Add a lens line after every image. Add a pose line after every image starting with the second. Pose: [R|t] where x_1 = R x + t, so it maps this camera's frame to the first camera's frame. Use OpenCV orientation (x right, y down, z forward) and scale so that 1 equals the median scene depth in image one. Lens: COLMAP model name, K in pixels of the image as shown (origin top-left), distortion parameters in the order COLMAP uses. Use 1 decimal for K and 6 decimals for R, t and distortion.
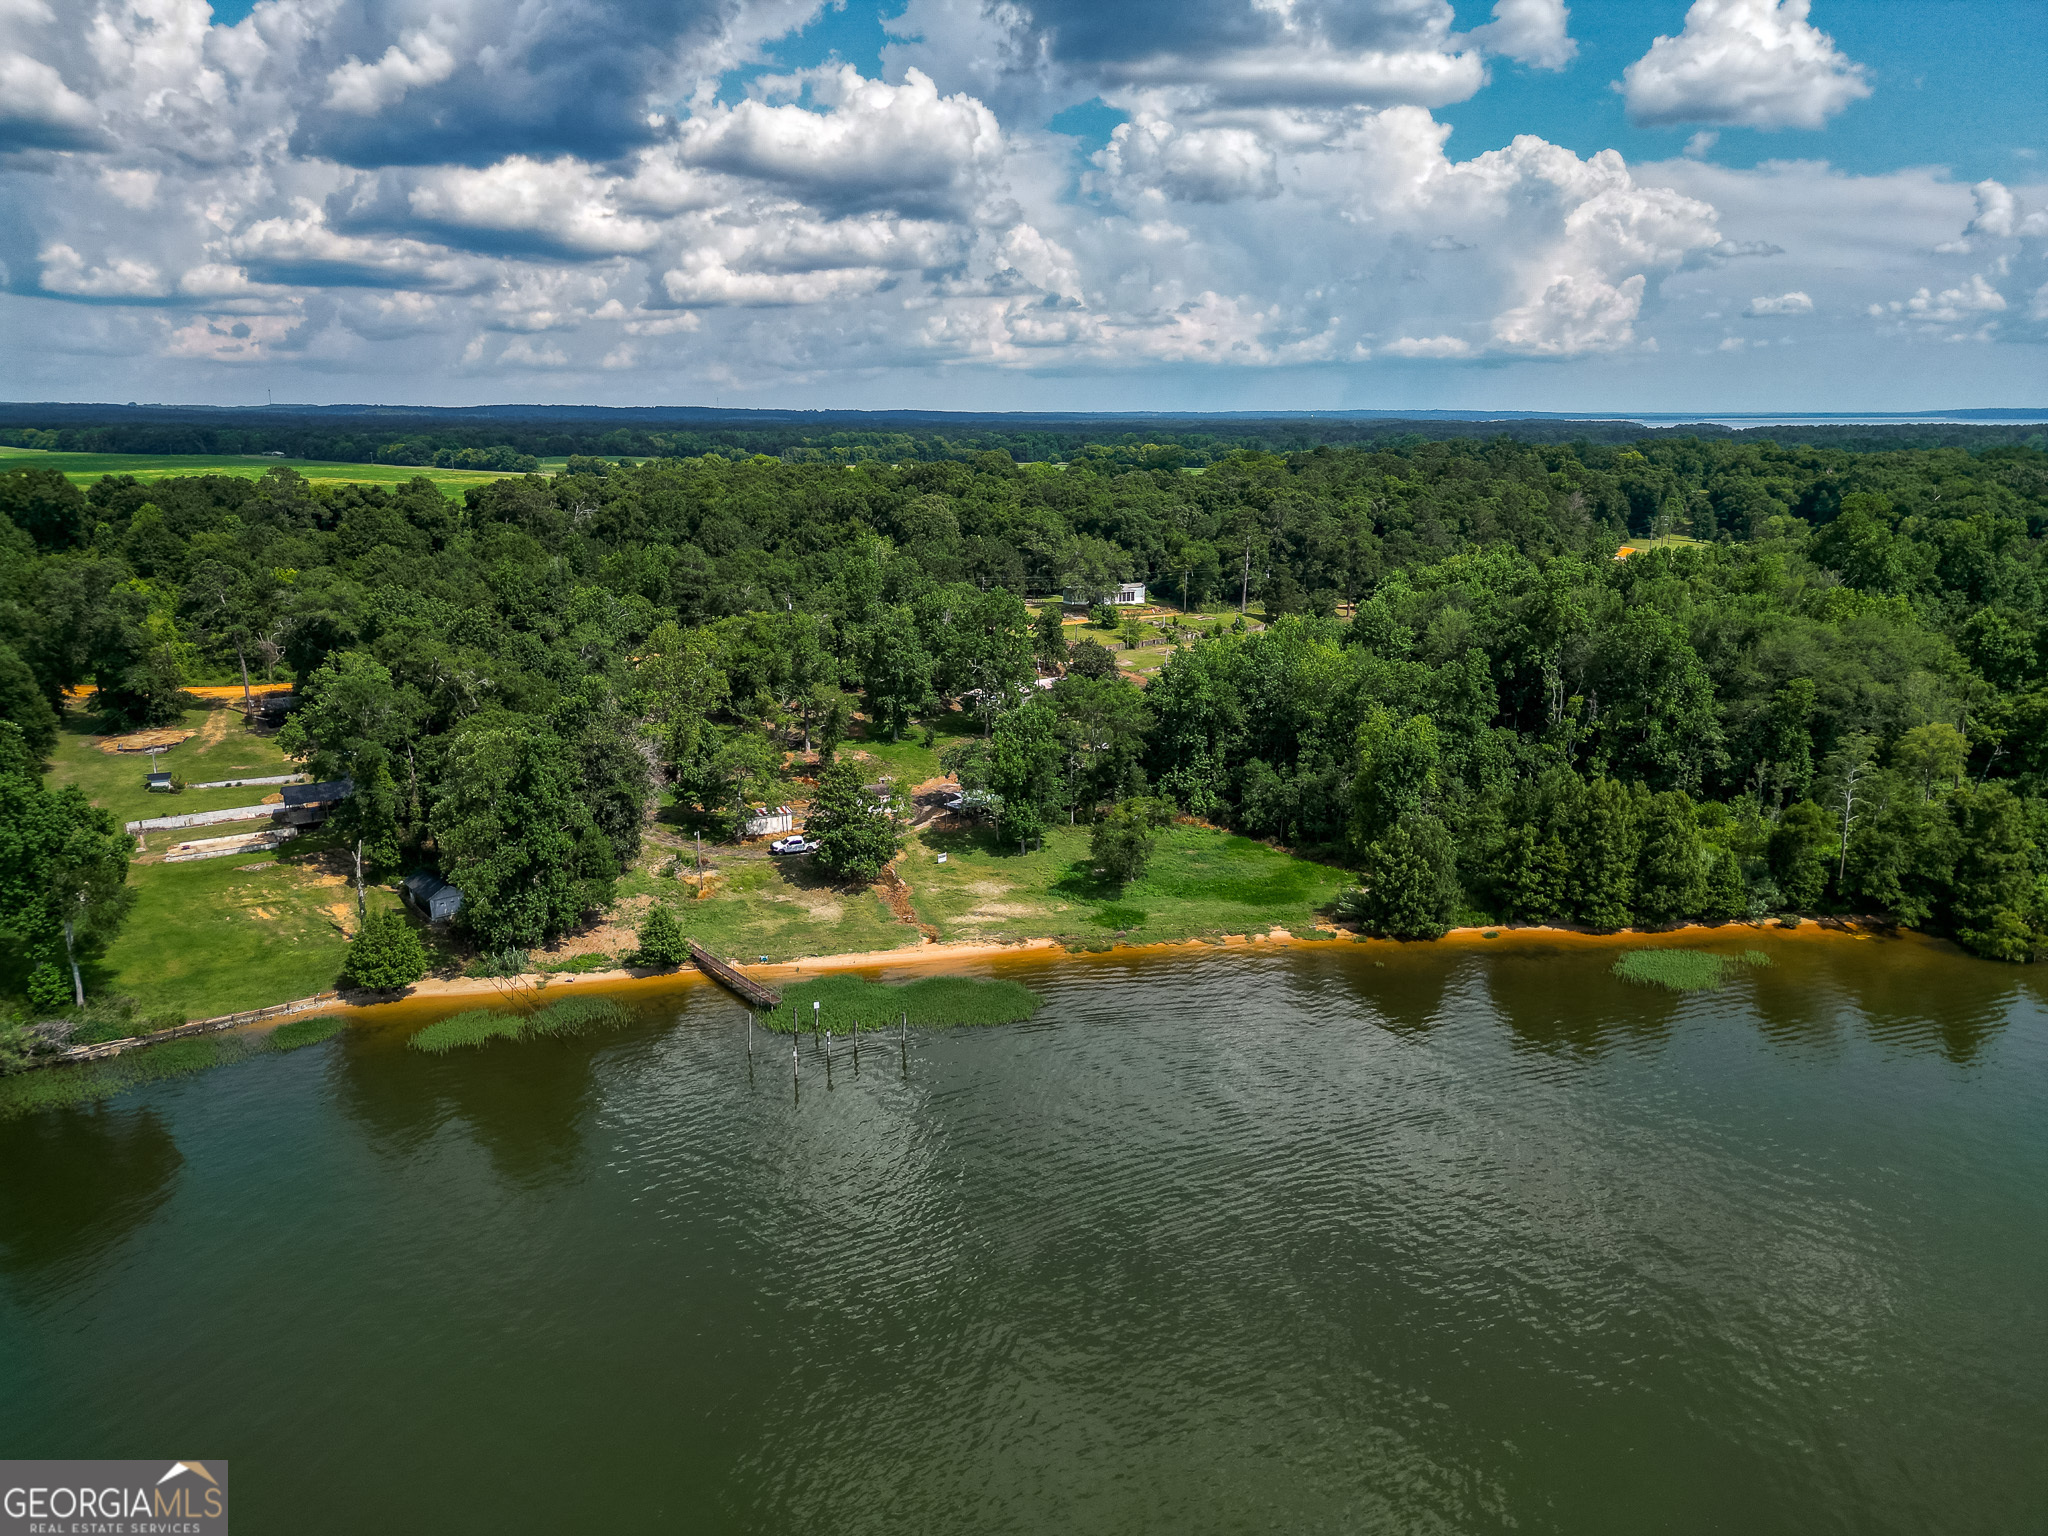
lens RADIAL K [[1434.6, 0, 1018.1], [0, 1434.6, 765.9], [0, 0, 1]] dist [0.057560, -0.052346]
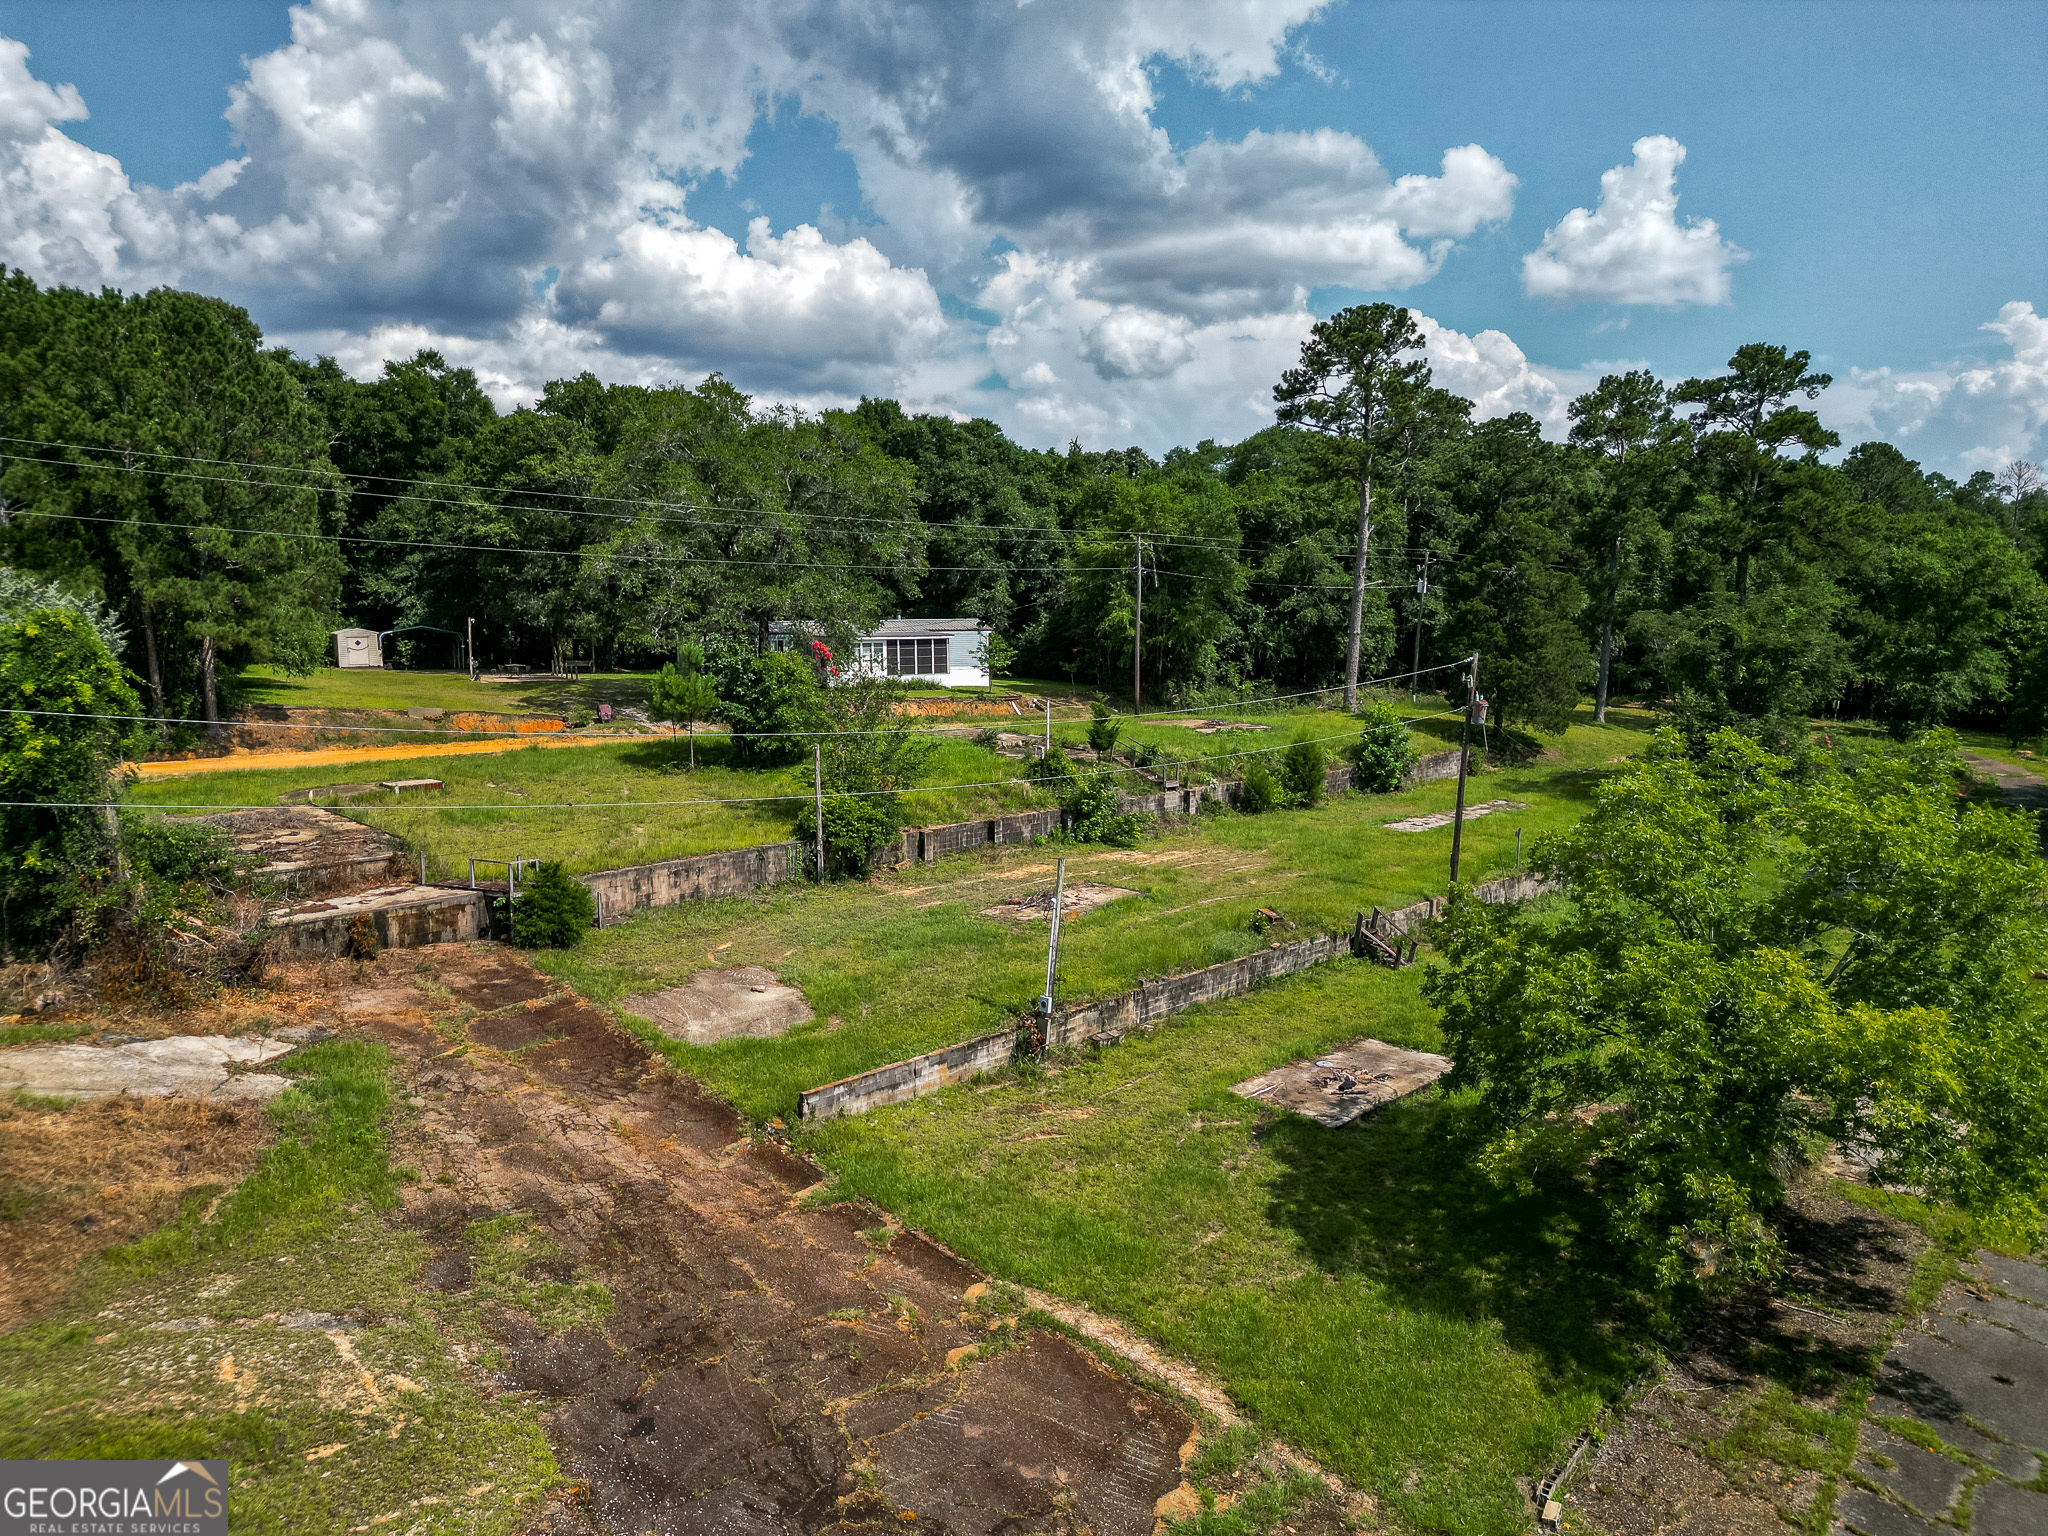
lens RADIAL K [[1434.6, 0, 1027.8], [0, 1434.6, 788.4], [0, 0, 1]] dist [0.057560, -0.052346]
pose [[0.997925, -0.011505, 0.063347, 0.133485], [0.017977, 0.994563, -0.102572, -0.111413], [-0.061823, 0.103498, 0.992706, 1.240647]]
